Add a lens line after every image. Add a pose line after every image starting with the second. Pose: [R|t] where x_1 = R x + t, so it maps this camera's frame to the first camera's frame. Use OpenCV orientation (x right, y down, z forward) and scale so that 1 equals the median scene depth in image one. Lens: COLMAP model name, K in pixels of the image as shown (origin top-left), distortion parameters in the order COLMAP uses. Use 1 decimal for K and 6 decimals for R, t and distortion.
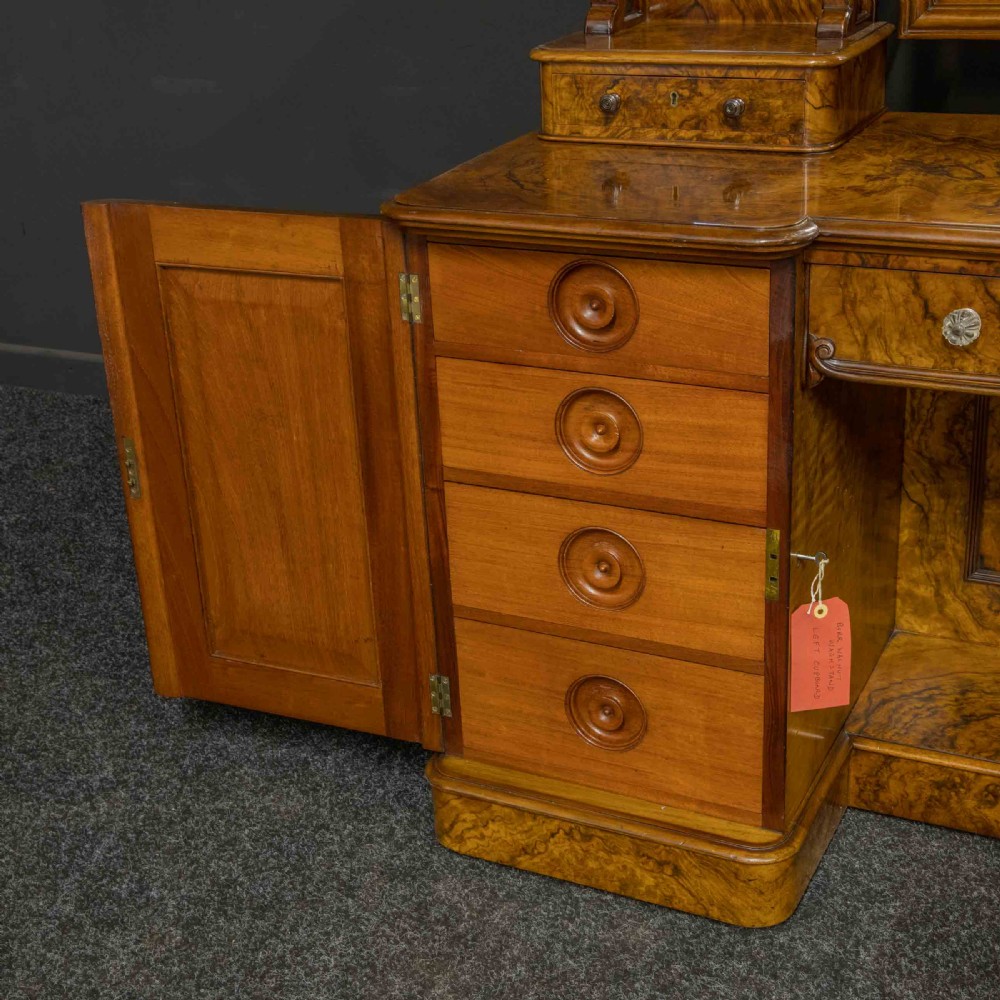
lens RADIAL K [[1597.7, 0, 509.1], [0, 1597.7, 489.1], [0, 0, 1]] dist [0.034719, 0.000000]
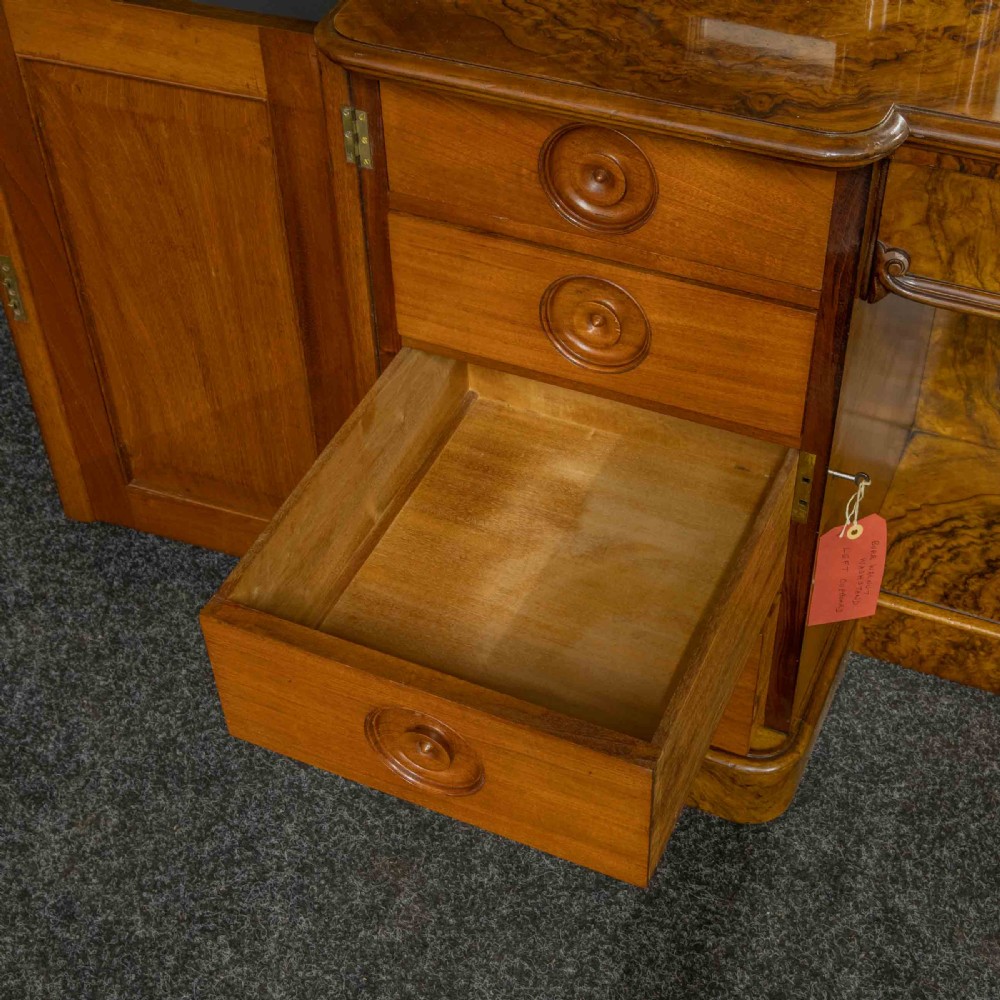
lens RADIAL K [[1597.7, 0, 509.0], [0, 1597.7, 499.1], [0, 0, 1]] dist [0.034719, 0.000000]
pose [[0.999221, -0.004751, 0.039167, -0.018377], [-0.008844, 0.940489, 0.339710, -0.208729], [-0.038450, -0.339792, 0.939714, 0.206779]]
